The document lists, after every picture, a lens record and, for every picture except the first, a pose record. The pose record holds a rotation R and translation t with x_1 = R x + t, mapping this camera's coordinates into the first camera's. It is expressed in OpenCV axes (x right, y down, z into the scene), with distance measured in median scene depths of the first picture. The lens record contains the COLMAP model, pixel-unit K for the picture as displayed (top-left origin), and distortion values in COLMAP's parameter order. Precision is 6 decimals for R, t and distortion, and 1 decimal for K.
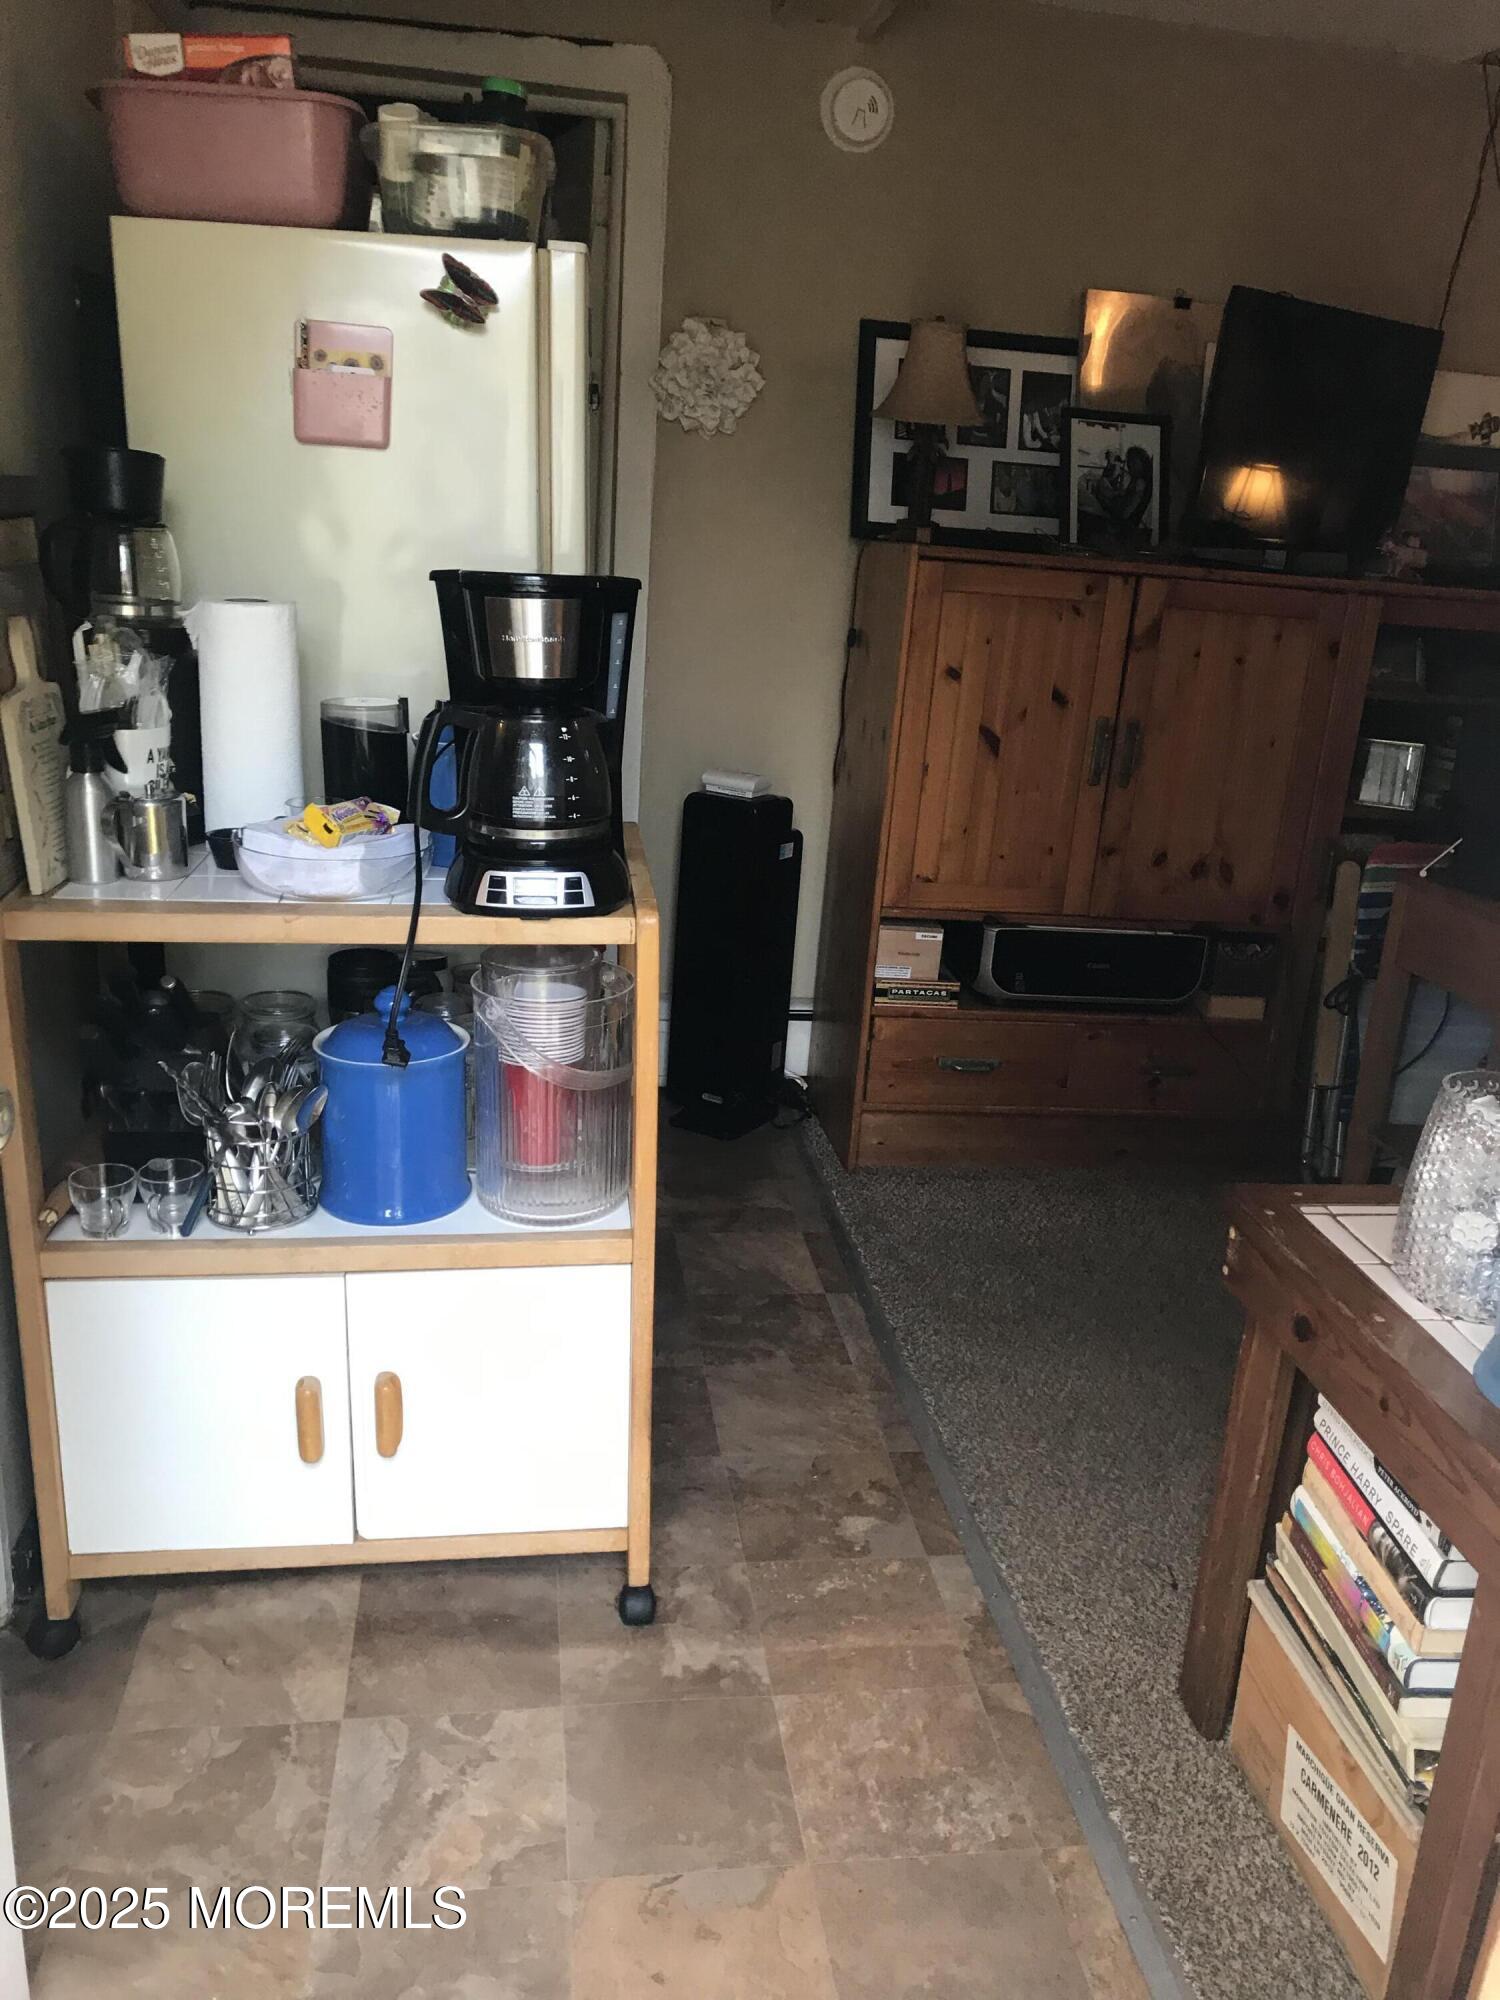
lens RADIAL K [[1642.5, 0, 750.0], [0, 1642.5, 1000.0], [0, 0, 1]] dist [-0.015083, -0.000133]
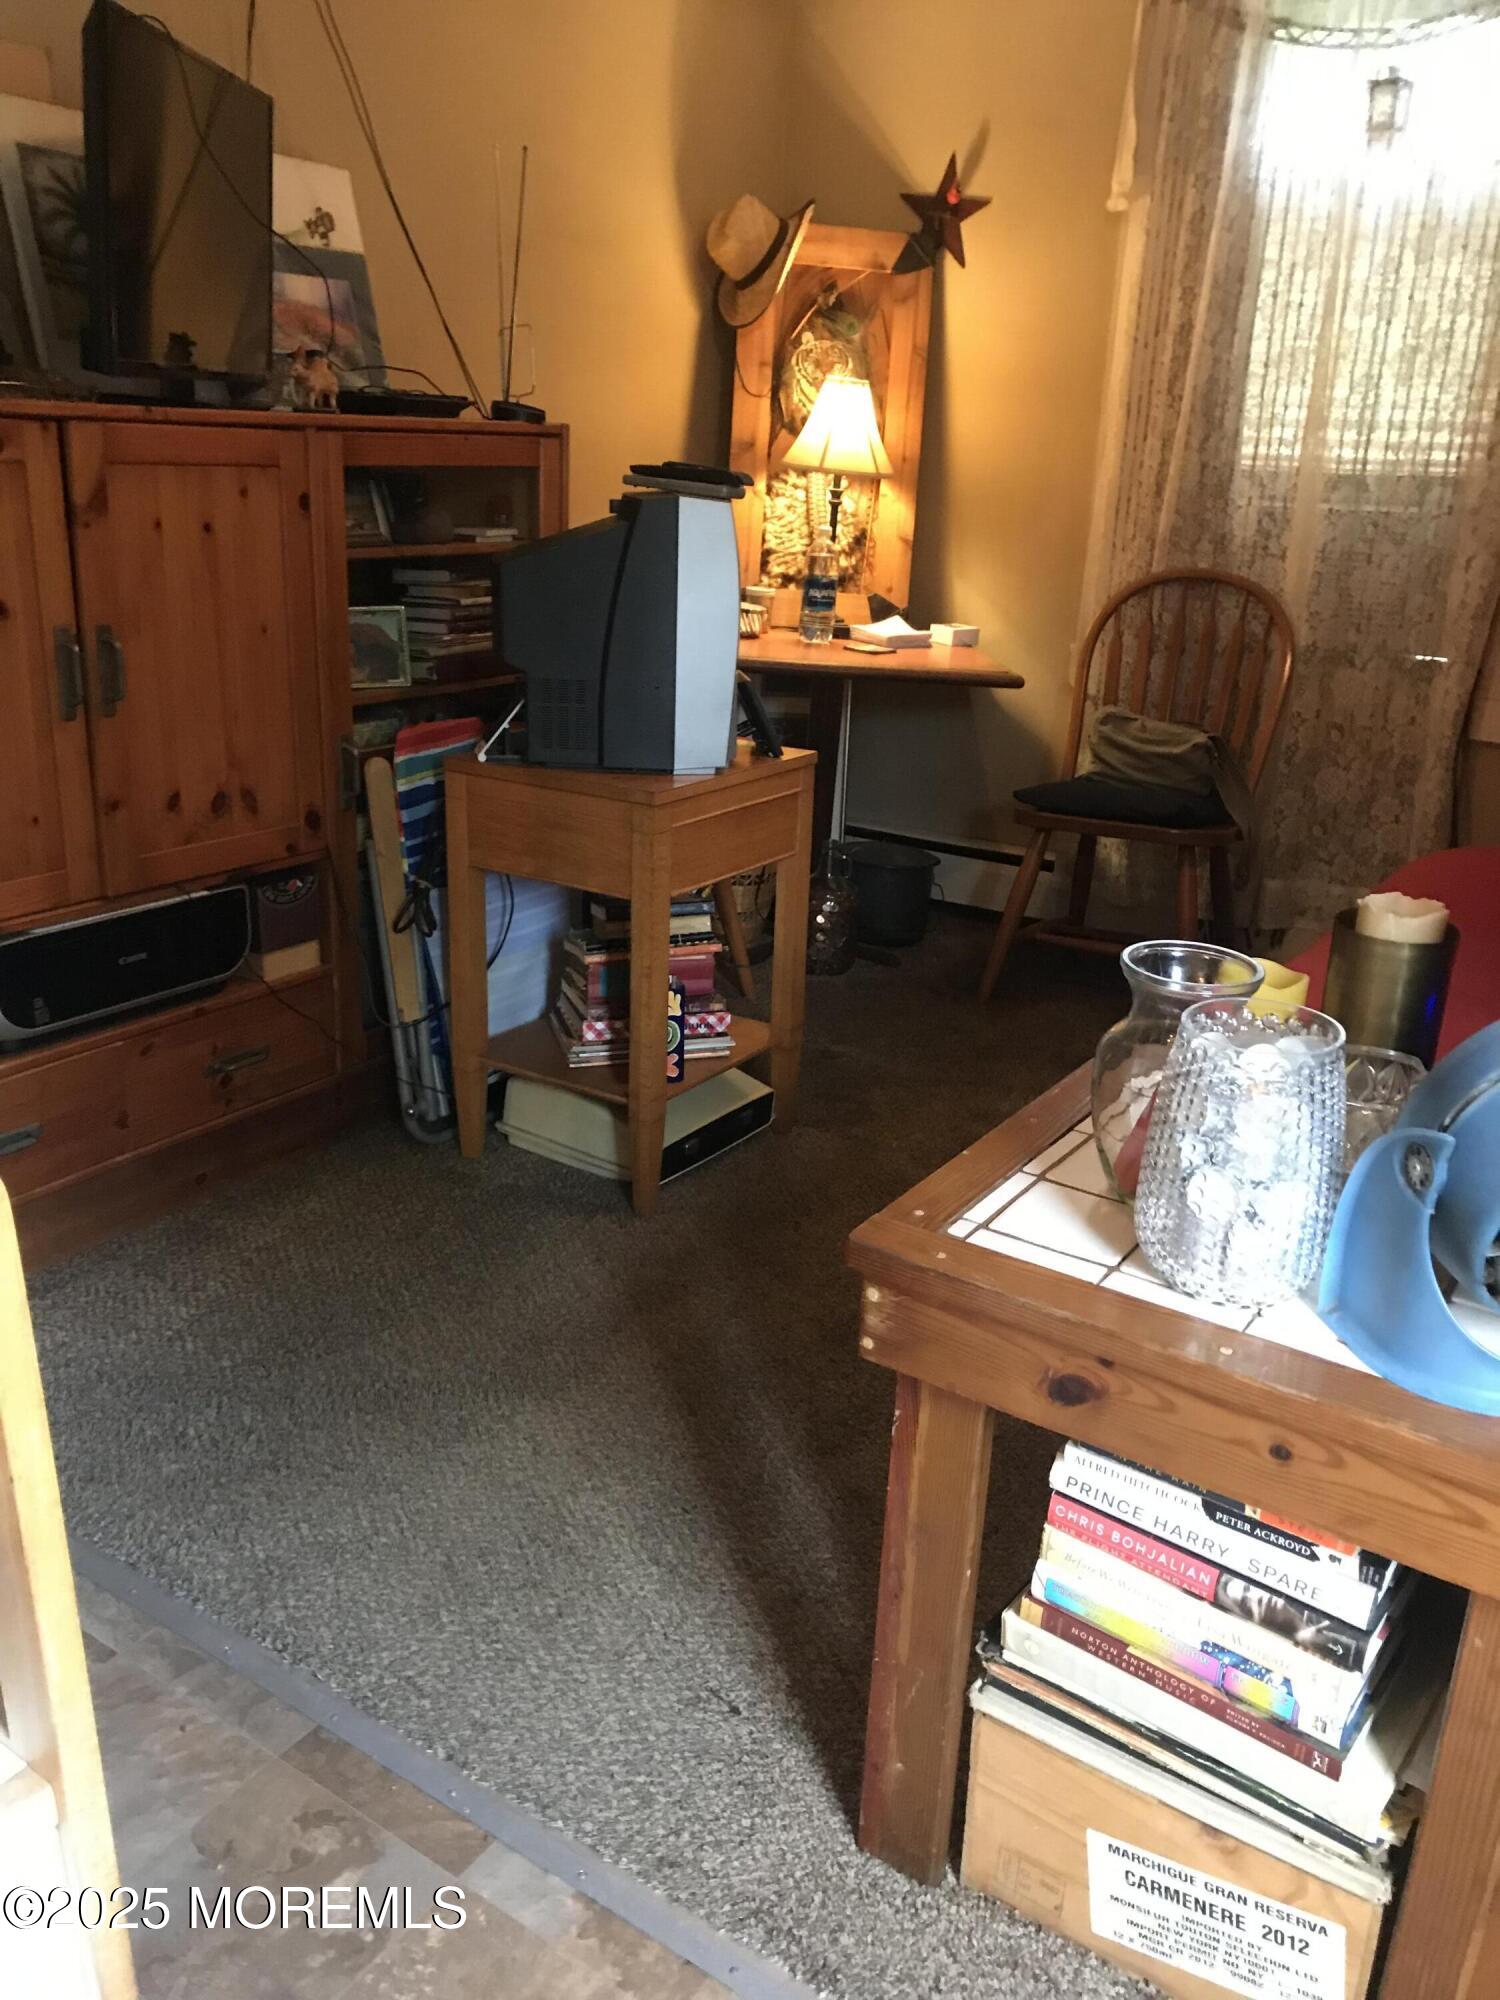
lens RADIAL K [[1640.1, 0, 750.0], [0, 1640.1, 1000.0], [0, 0, 1]] dist [0.011713, -0.003359]
pose [[0.665293, -0.287707, 0.688919, -0.124115], [0.227212, 0.957019, 0.180251, -0.075702], [-0.711168, 0.036611, 0.702068, 0.285623]]
